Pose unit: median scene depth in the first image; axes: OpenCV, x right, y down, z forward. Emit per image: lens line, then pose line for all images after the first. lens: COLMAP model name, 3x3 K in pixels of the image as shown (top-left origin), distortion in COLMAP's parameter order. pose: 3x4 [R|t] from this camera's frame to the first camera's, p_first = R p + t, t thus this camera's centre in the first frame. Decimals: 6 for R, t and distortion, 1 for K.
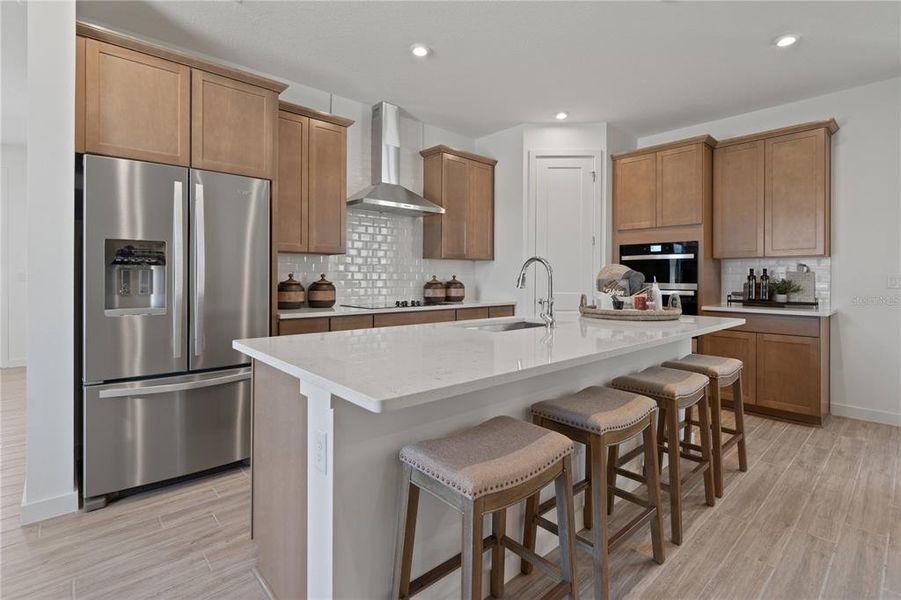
lens RADIAL K [[430.4, 0, 444.2], [0, 430.4, 277.9], [0, 0, 1]] dist [0.001087, 0.000243]
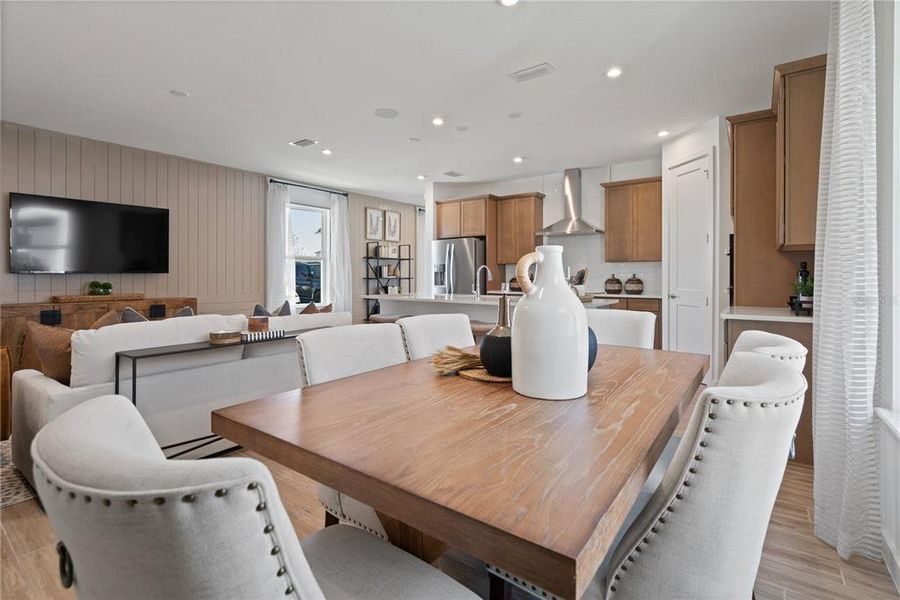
lens RADIAL K [[428.2, 0, 448.5], [0, 428.2, 276.6], [0, 0, 1]] dist [0.001849, 0.000446]
pose [[0.184986, -0.000247, -0.982741, 1.374798], [-0.003035, 0.999995, -0.000823, 0.005372], [0.982736, 0.003135, 0.184985, 0.252417]]
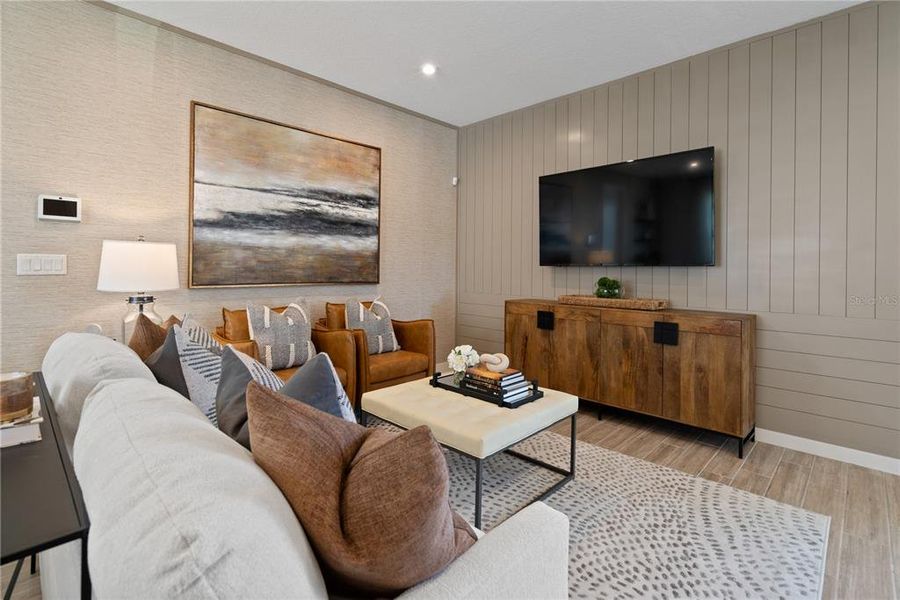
lens RADIAL K [[431.7, 0, 420.8], [0, 431.7, 266.2], [0, 0, 1]] dist [0.000111, 0.000372]
pose [[-0.999711, -0.015910, -0.018038, 0.368213], [-0.015909, 0.999873, -0.000152, 0.003567], [0.018038, 0.000135, -0.999837, 0.356018]]
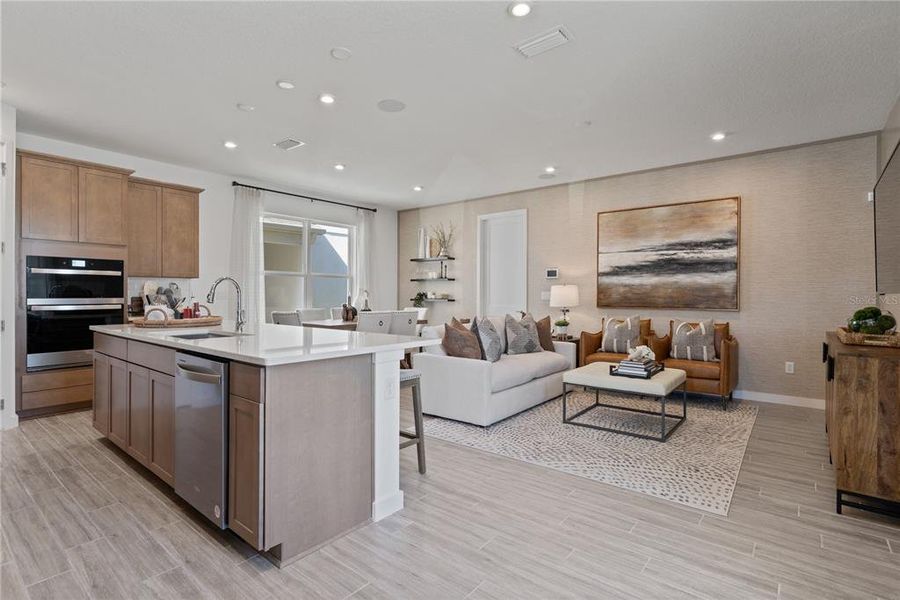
lens RADIAL K [[427.8, 0, 447.1], [0, 427.8, 290.8], [0, 0, 1]] dist [-0.001349, 0.000433]
pose [[-0.127492, 0.002509, 0.991836, -0.635096], [-0.002100, 0.999994, -0.002800, -0.004246], [-0.991837, -0.002440, -0.127486, 0.295448]]
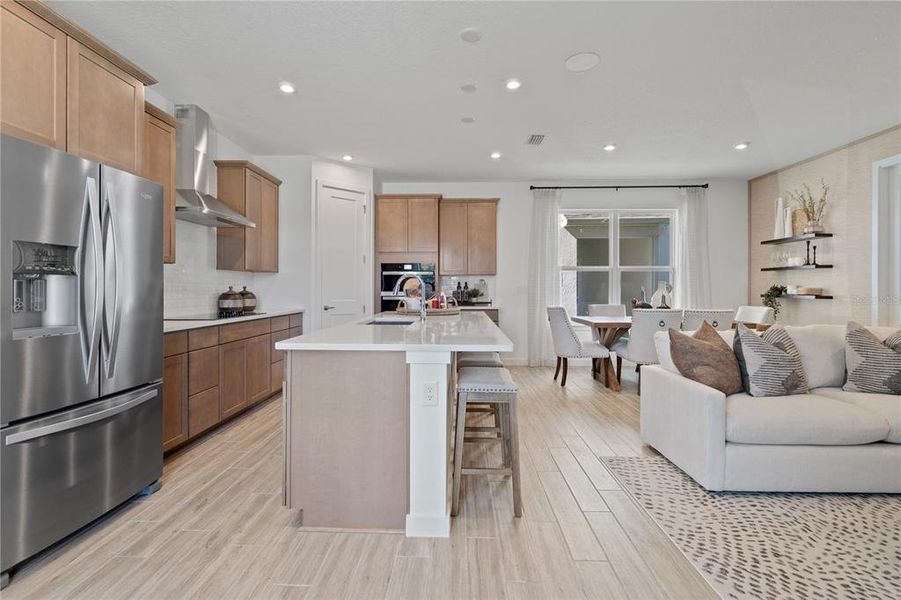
lens RADIAL K [[412.2, 0, 451.2], [0, 412.2, 286.5], [0, 0, 1]] dist [-0.001859, 0.000105]
pose [[0.699337, -0.000952, 0.714791, -0.396259], [0.003797, 0.999990, -0.002383, -0.000819], [-0.714782, 0.004380, 0.699334, -0.048429]]
